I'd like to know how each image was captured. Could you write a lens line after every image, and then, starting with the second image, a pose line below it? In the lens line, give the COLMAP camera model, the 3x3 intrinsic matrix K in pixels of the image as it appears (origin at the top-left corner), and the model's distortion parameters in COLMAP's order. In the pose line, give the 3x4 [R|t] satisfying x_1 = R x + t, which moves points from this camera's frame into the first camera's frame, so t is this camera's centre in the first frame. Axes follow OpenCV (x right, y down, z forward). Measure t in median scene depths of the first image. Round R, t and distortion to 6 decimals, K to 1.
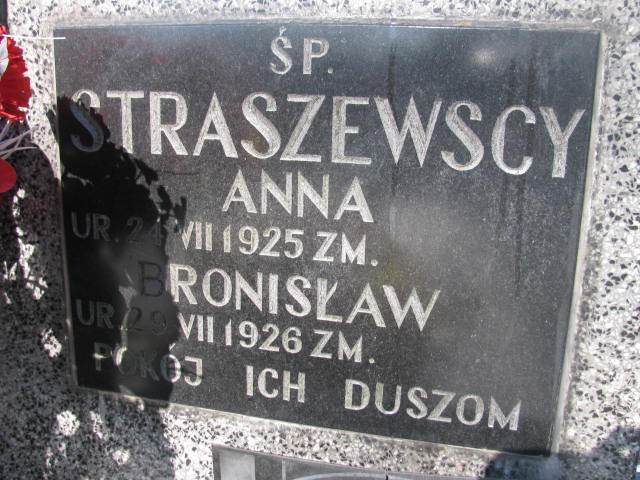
lens RADIAL K [[651.6, 0, 320.0], [0, 651.6, 240.0], [0, 0, 1]] dist [-0.217739, 0.216528]
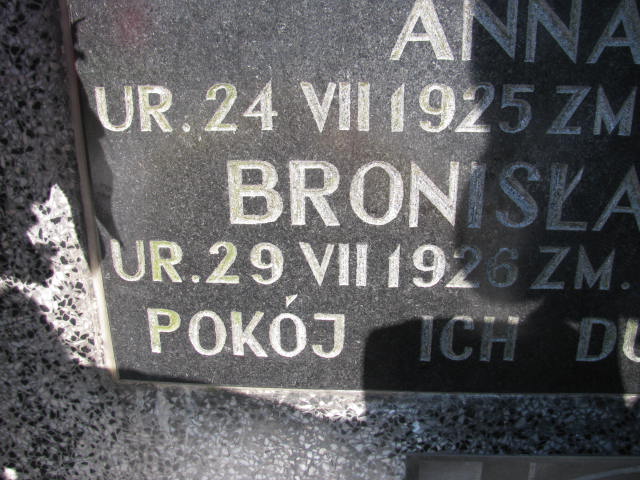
lens RADIAL K [[651.6, 0, 320.0], [0, 651.6, 240.0], [0, 0, 1]] dist [-0.217739, 0.216528]
pose [[0.983658, -0.095118, 0.152872, -0.300650], [0.075869, 0.988976, 0.127165, 0.034951], [-0.163283, -0.113489, 0.980030, 0.411467]]
